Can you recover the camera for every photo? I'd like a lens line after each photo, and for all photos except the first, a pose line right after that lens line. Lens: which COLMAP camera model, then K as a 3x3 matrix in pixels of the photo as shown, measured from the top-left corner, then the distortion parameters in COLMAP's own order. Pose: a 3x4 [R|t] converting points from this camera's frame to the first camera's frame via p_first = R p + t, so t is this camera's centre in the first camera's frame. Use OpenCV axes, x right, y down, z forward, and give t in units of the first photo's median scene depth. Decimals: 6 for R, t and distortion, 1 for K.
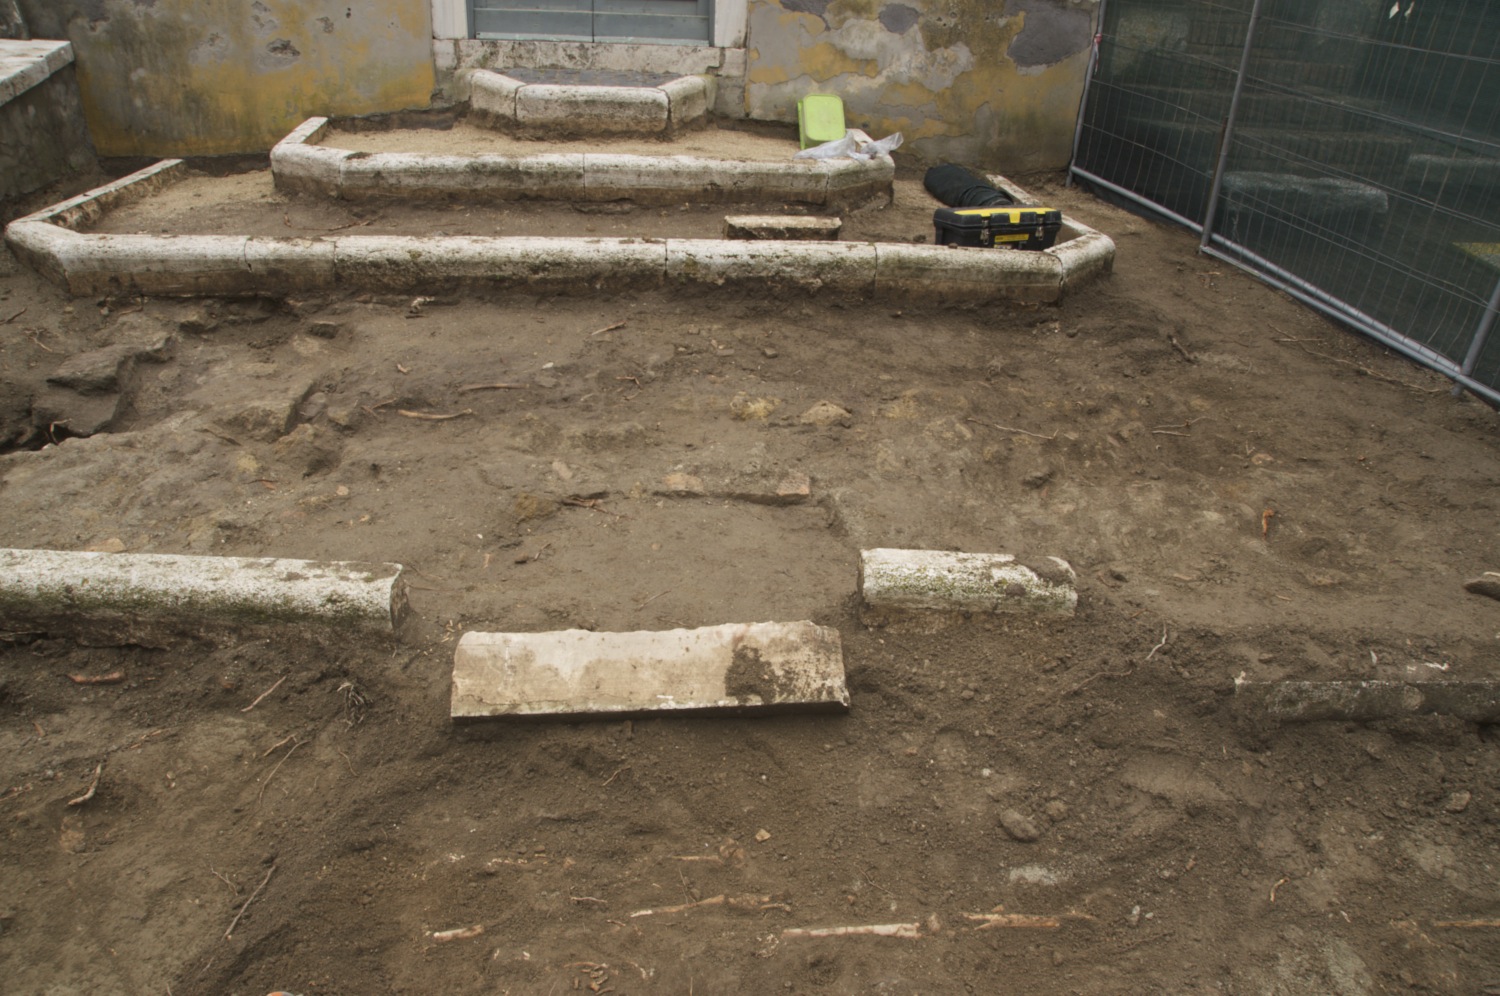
lens RADIAL K [[1051.9, 0, 750.0], [0, 1051.9, 498.0], [0, 0, 1]] dist [-0.134972, 0.103061]
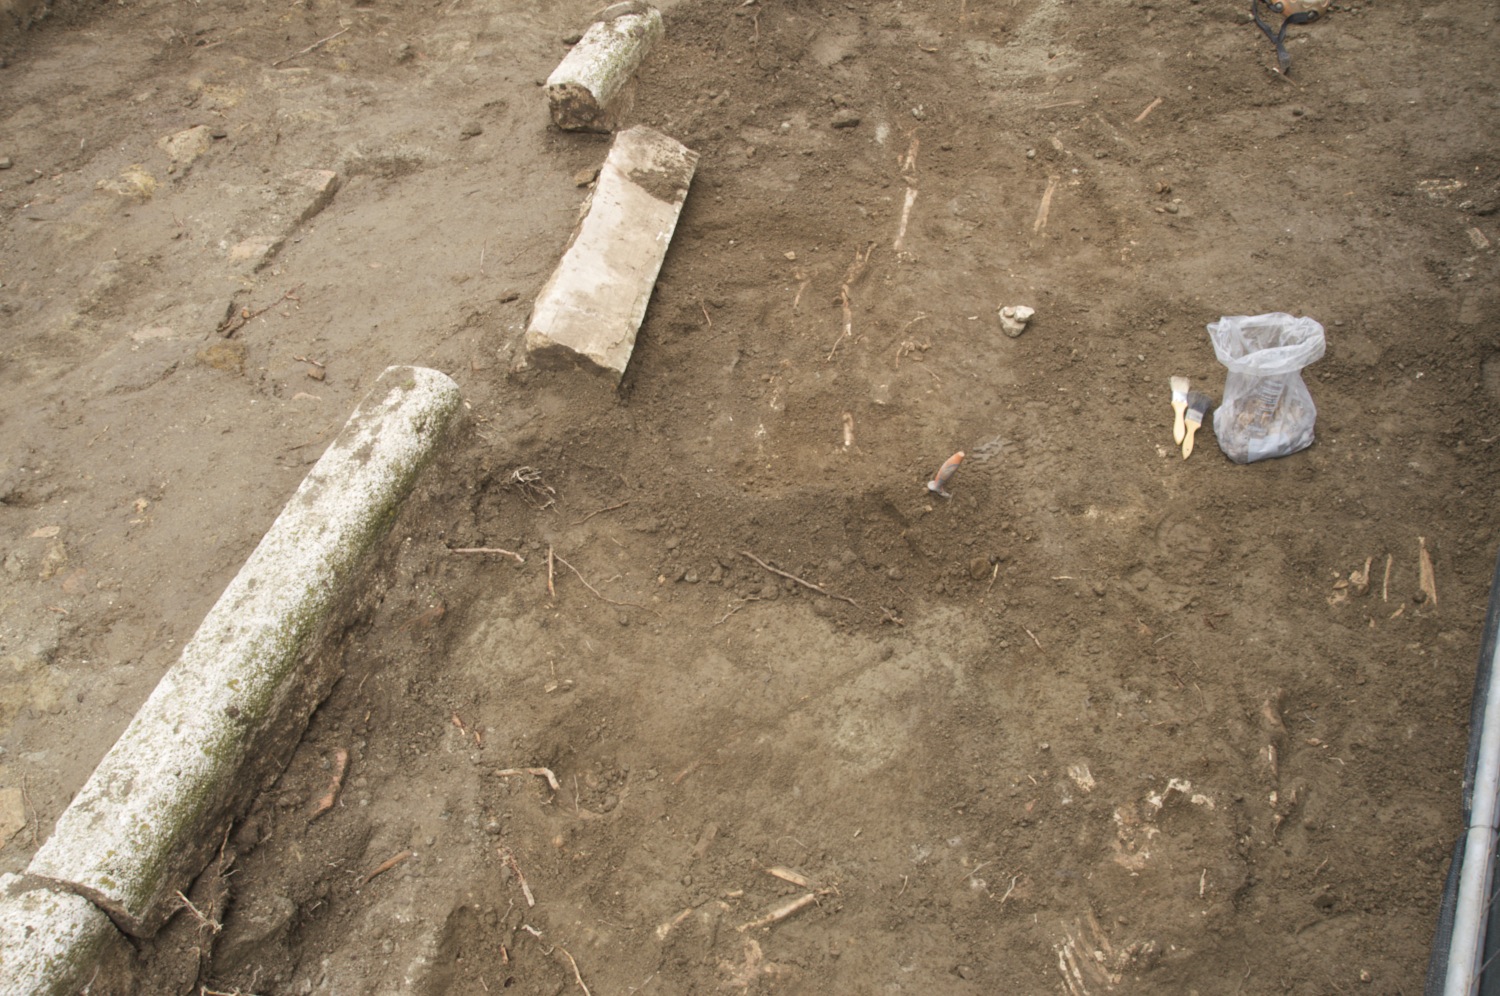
lens RADIAL K [[1347.5, 0, 750.0], [0, 1347.5, 498.0], [0, 0, 1]] dist [-0.087555, 0.184041]
pose [[0.240013, -0.697027, 0.675683, -1.052312], [0.595817, 0.655281, 0.464337, -0.180838], [-0.766418, 0.291136, 0.572576, 0.263316]]
